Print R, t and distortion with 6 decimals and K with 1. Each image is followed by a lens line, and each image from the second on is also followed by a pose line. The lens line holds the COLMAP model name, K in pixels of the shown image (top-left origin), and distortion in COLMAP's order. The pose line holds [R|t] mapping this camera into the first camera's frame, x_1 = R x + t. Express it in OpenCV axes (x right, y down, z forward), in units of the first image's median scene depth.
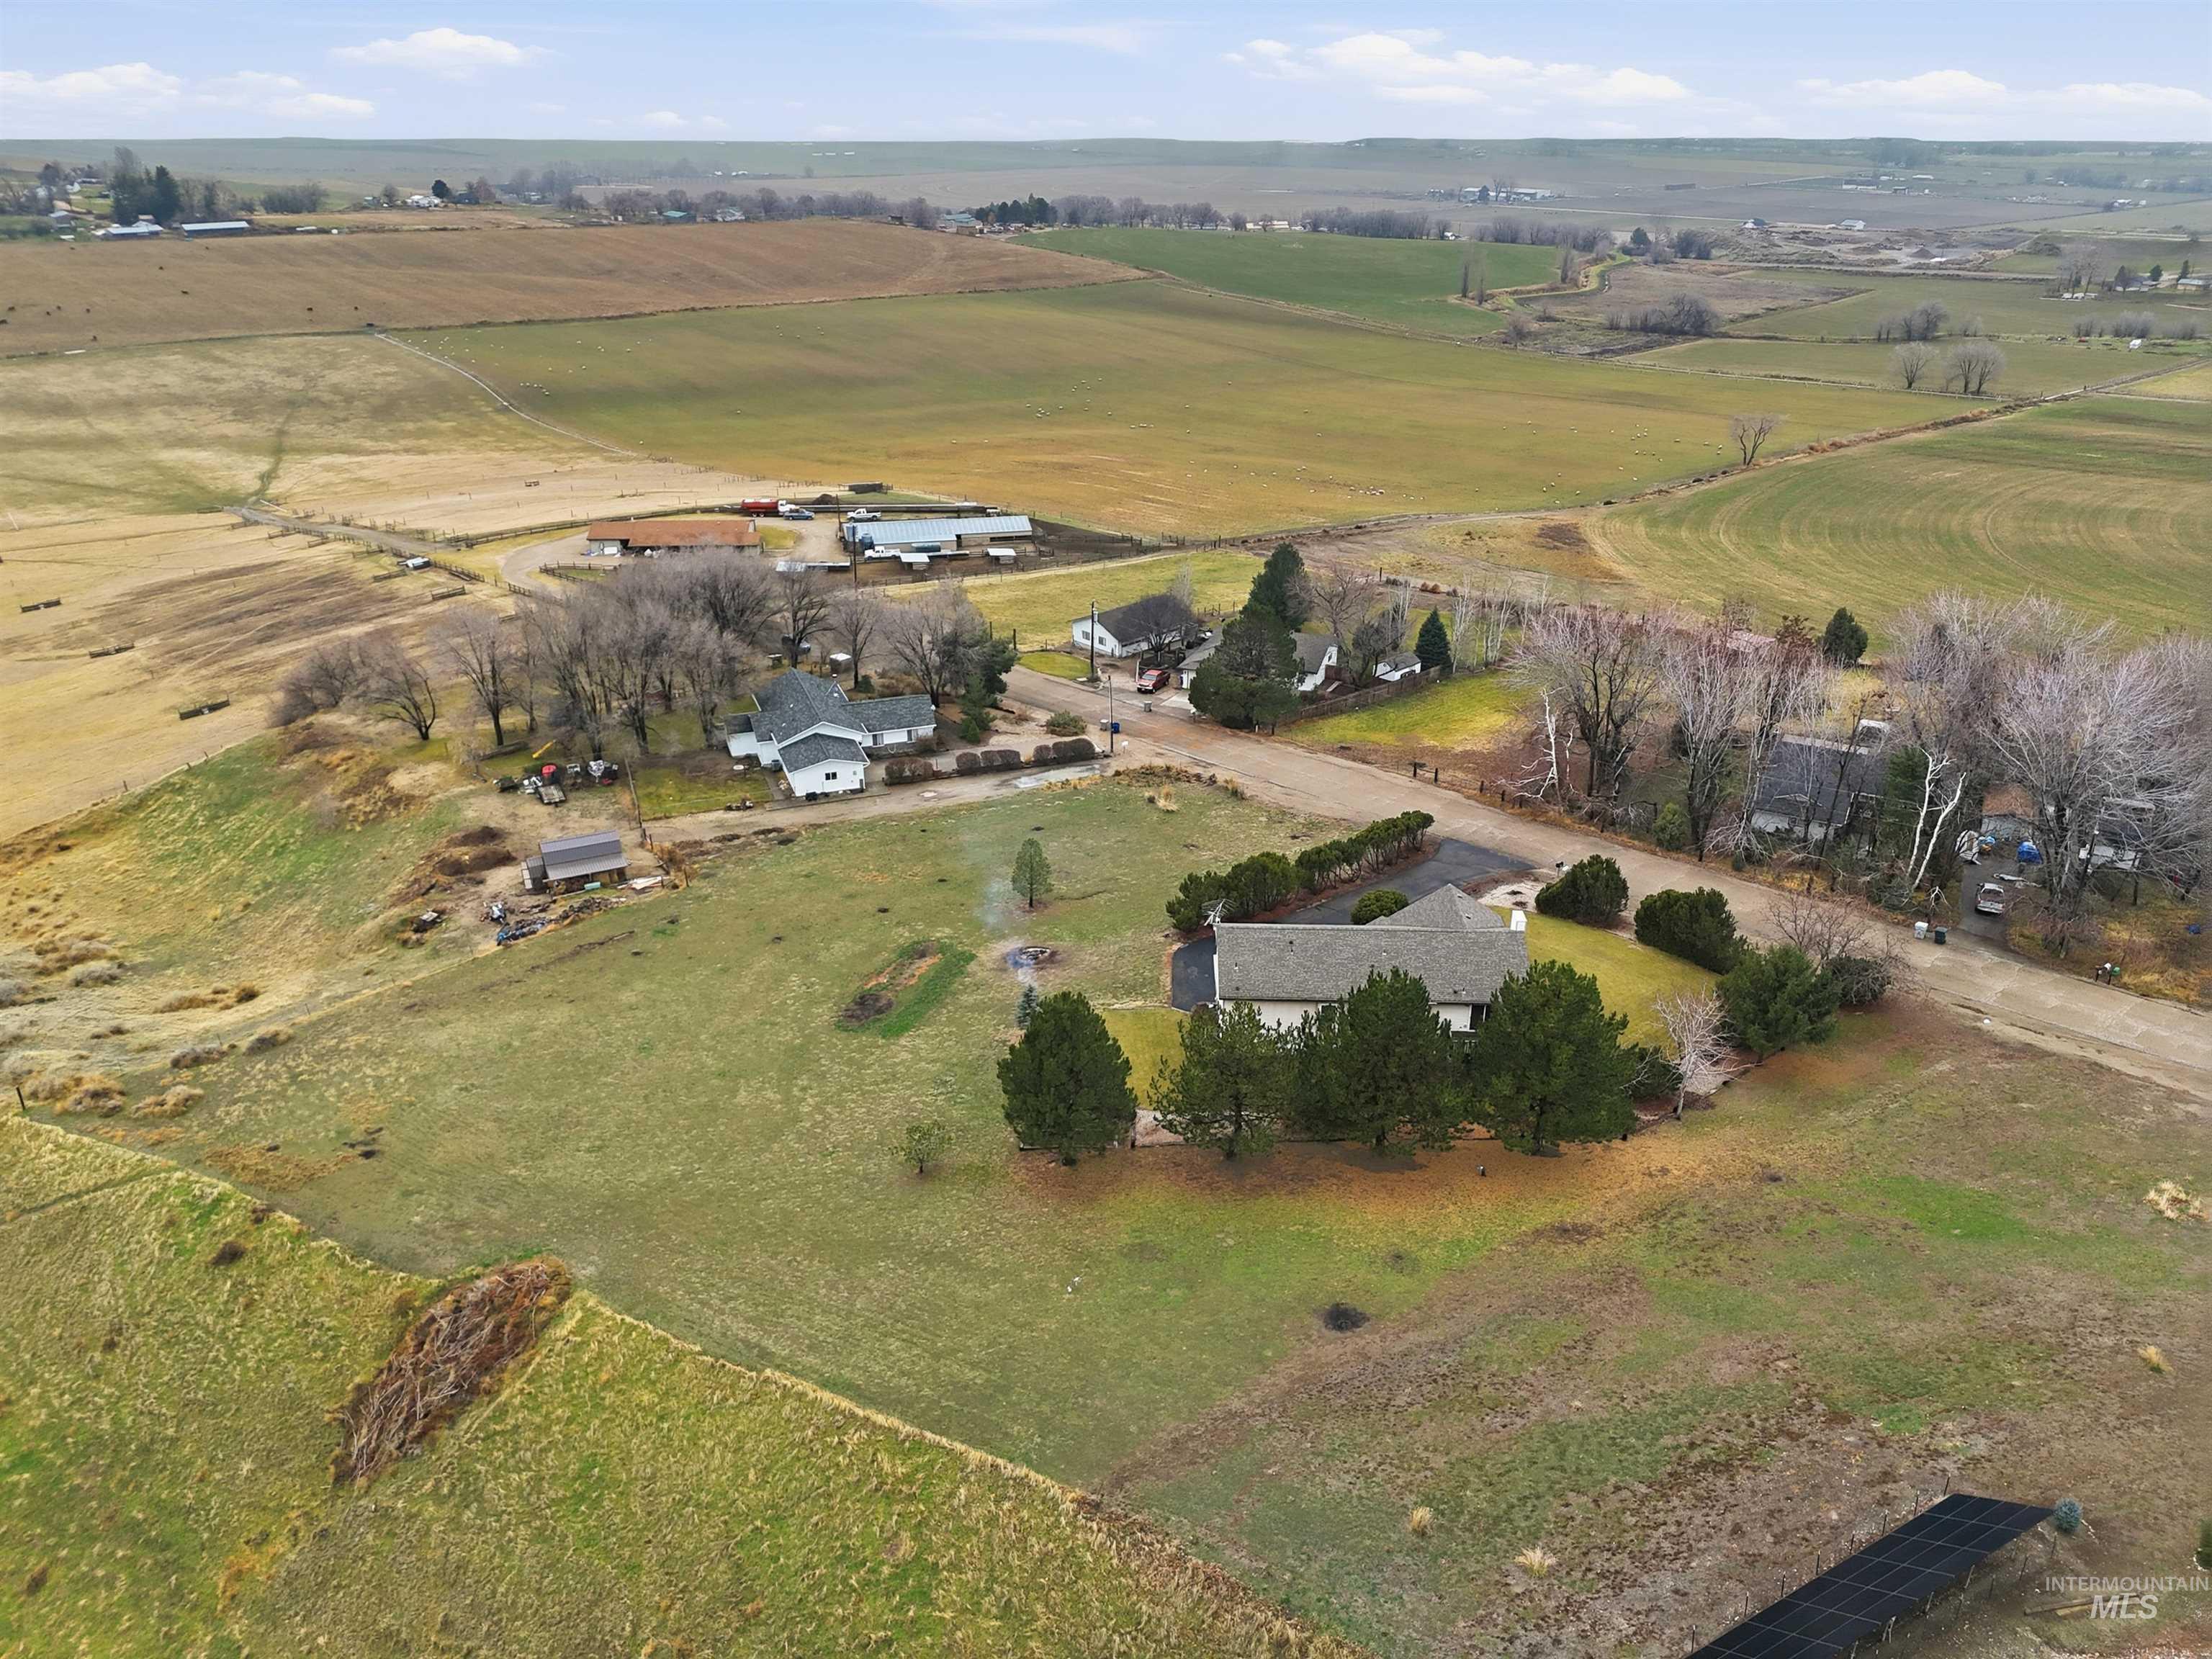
lens RADIAL K [[1620.9, 0, 1108.1], [0, 1620.9, 825.6], [0, 0, 1]] dist [0.084294, -0.072443]
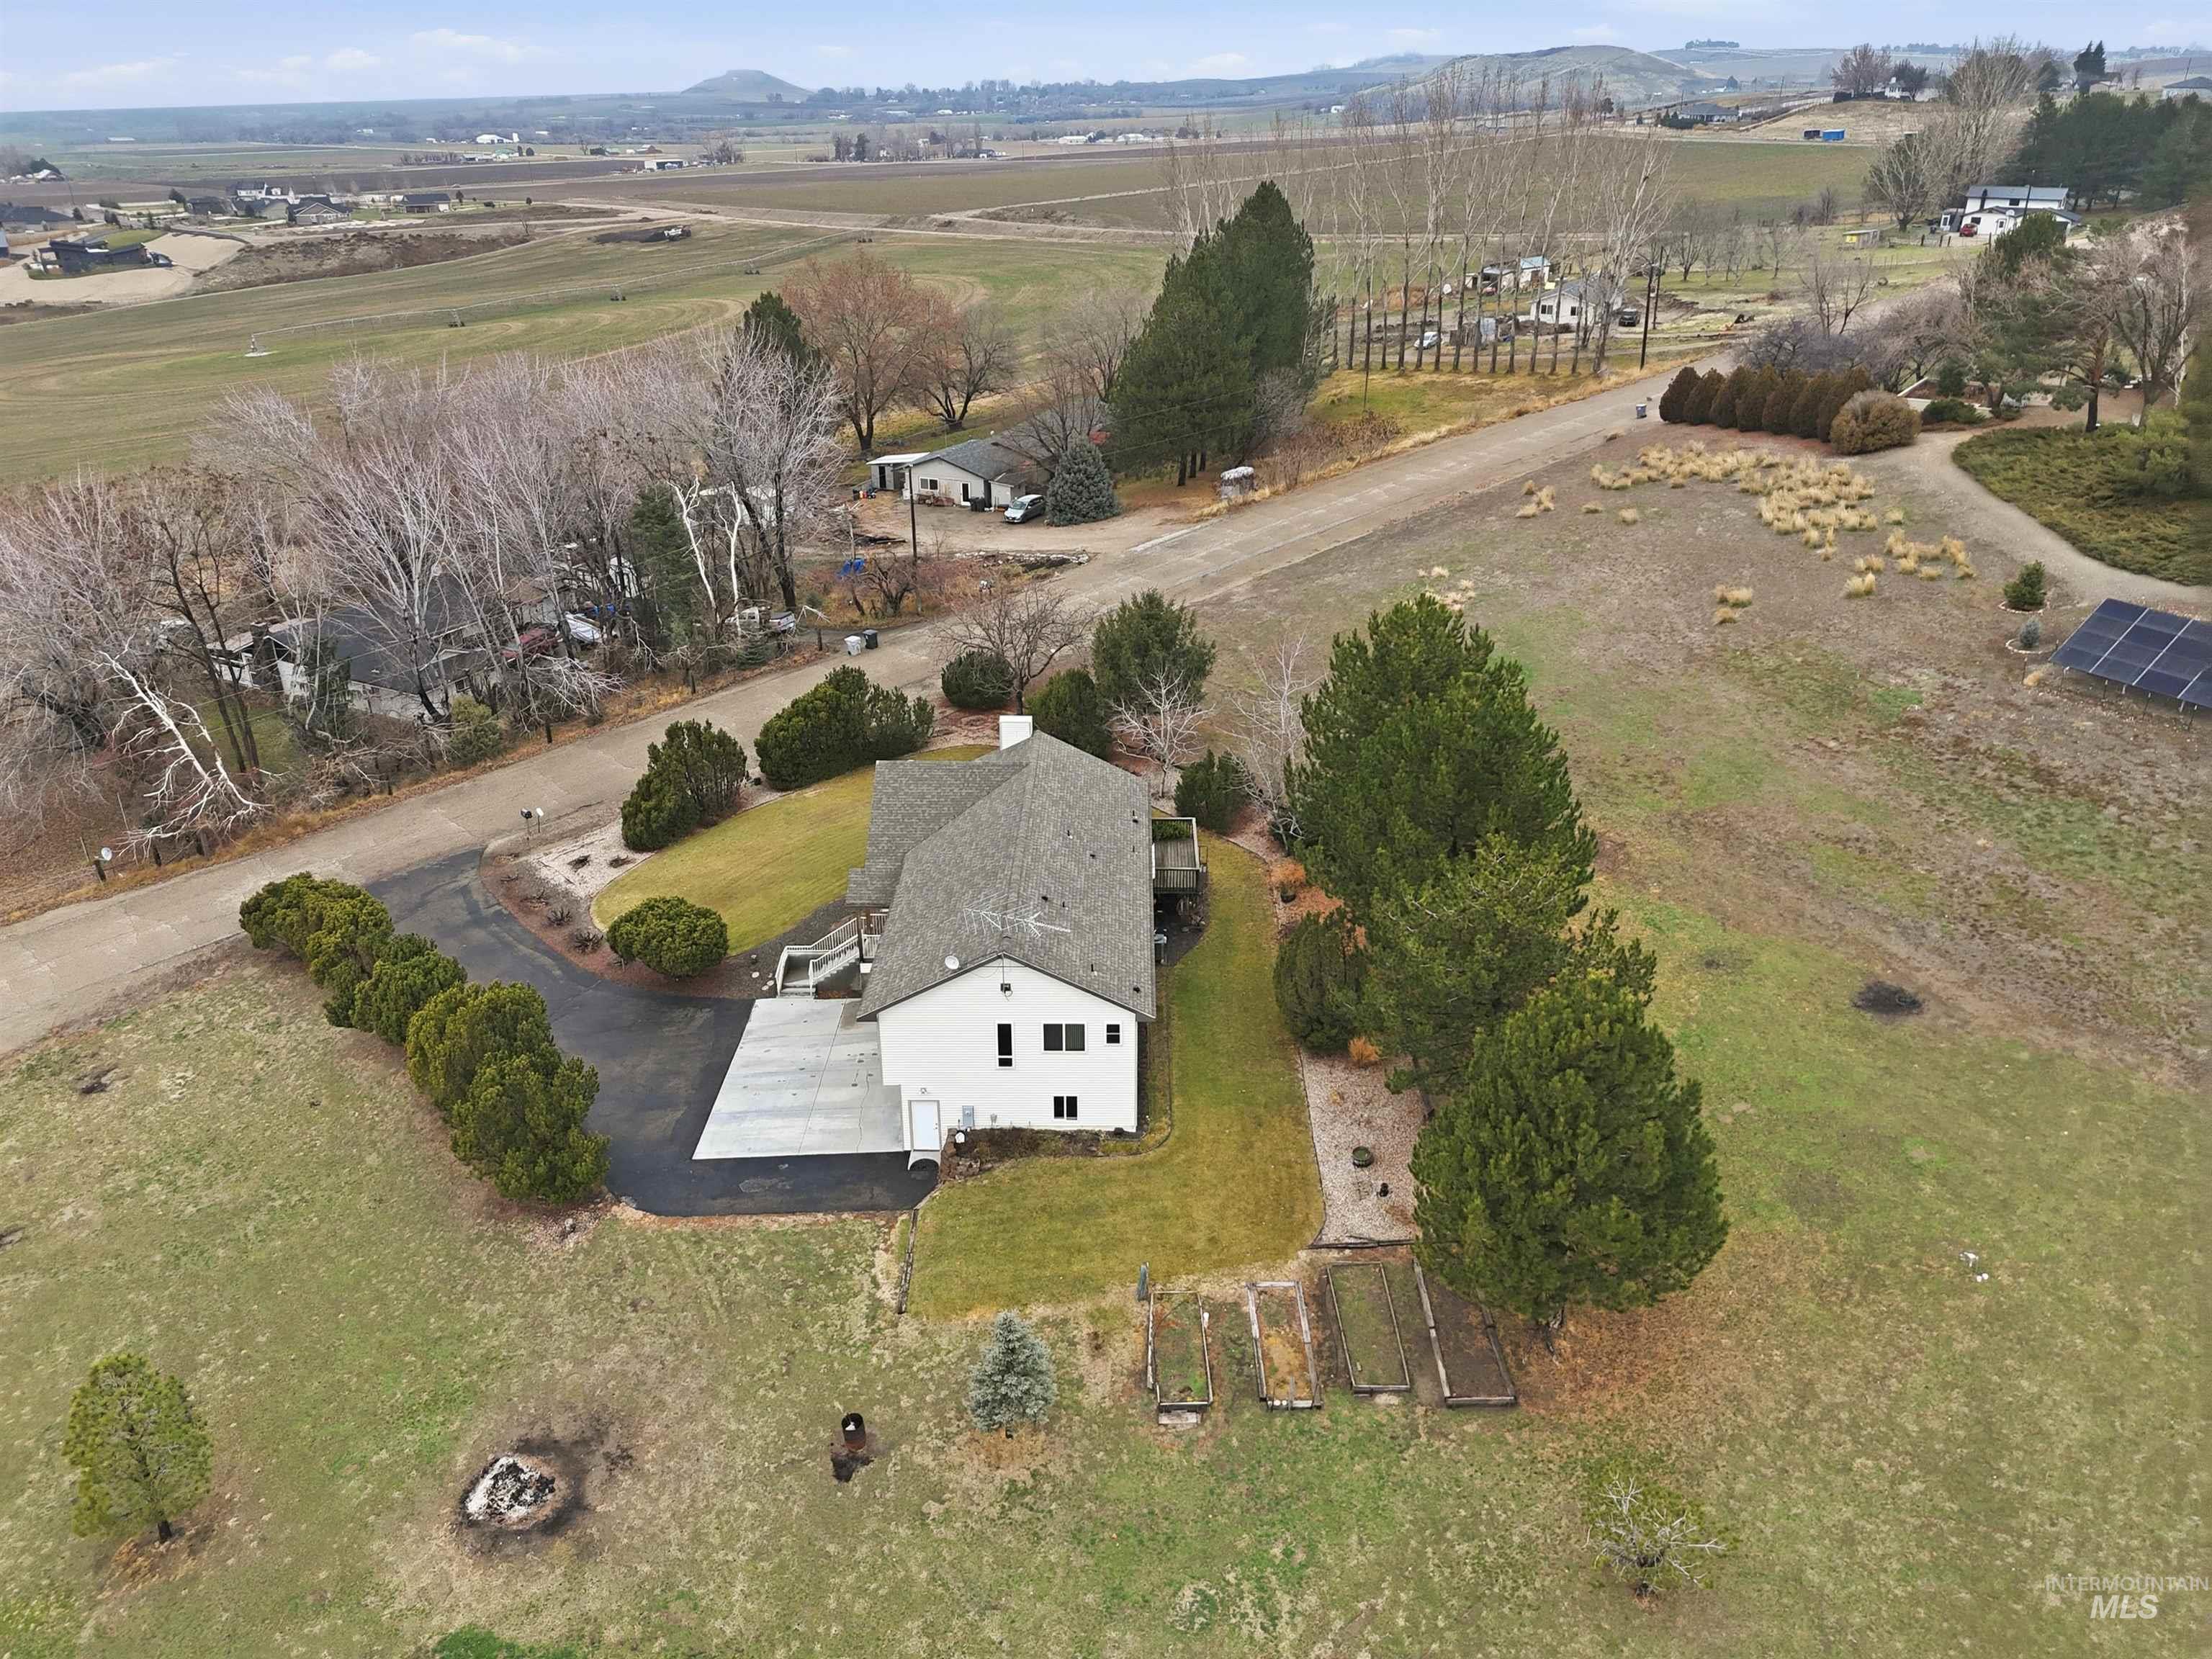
lens RADIAL K [[1620.5, 0, 1108.0], [0, 1620.5, 829.2], [0, 0, 1]] dist [0.073401, -0.058432]
pose [[-0.008005, -0.422340, 0.906402, -0.319702], [0.426838, 0.818262, 0.385041, -0.127651], [-0.904293, 0.389969, 0.173721, 0.758828]]
